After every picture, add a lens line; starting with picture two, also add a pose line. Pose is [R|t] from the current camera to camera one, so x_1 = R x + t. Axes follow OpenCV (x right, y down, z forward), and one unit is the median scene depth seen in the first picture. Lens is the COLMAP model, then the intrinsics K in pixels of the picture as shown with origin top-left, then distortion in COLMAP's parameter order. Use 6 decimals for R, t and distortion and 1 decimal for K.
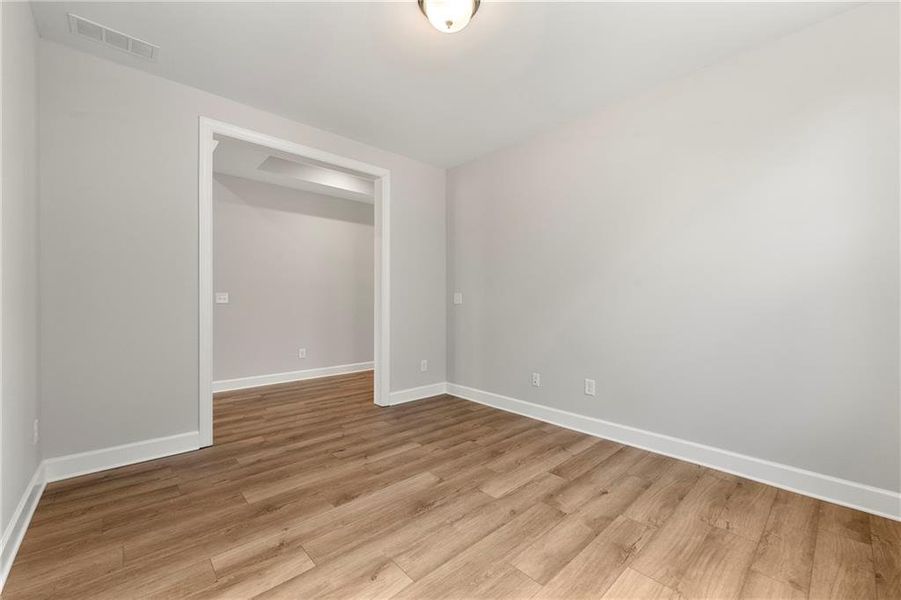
lens RADIAL K [[365.2, 0, 449.1], [0, 365.2, 305.0], [0, 0, 1]] dist [-0.000128, 0.000679]
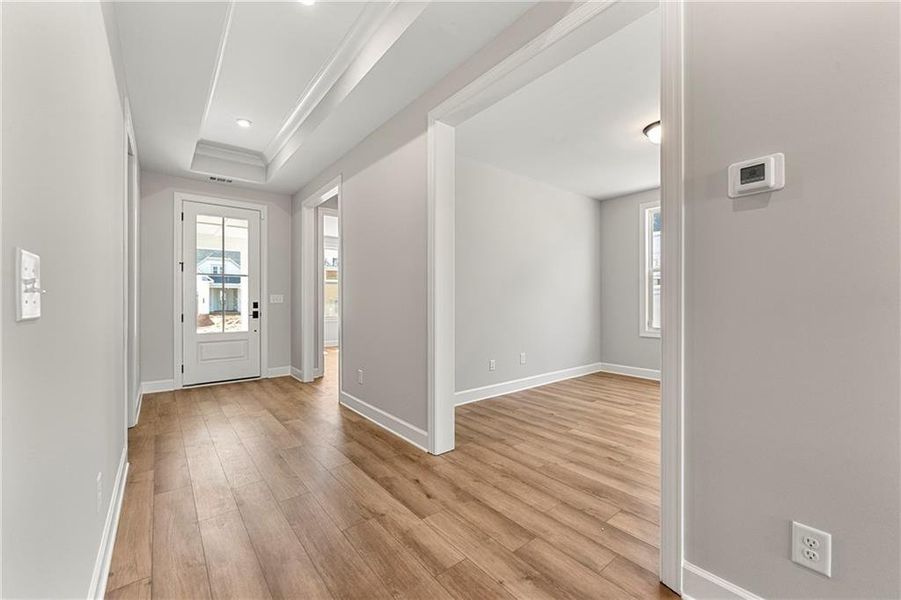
lens RADIAL K [[365.2, 0, 450.9], [0, 365.2, 302.0], [0, 0, 1]] dist [-0.000128, 0.000679]
pose [[0.050724, -0.011792, 0.998643, -1.112201], [0.006449, 0.999913, 0.011479, -0.028235], [-0.998692, 0.005858, 0.050796, 1.188783]]
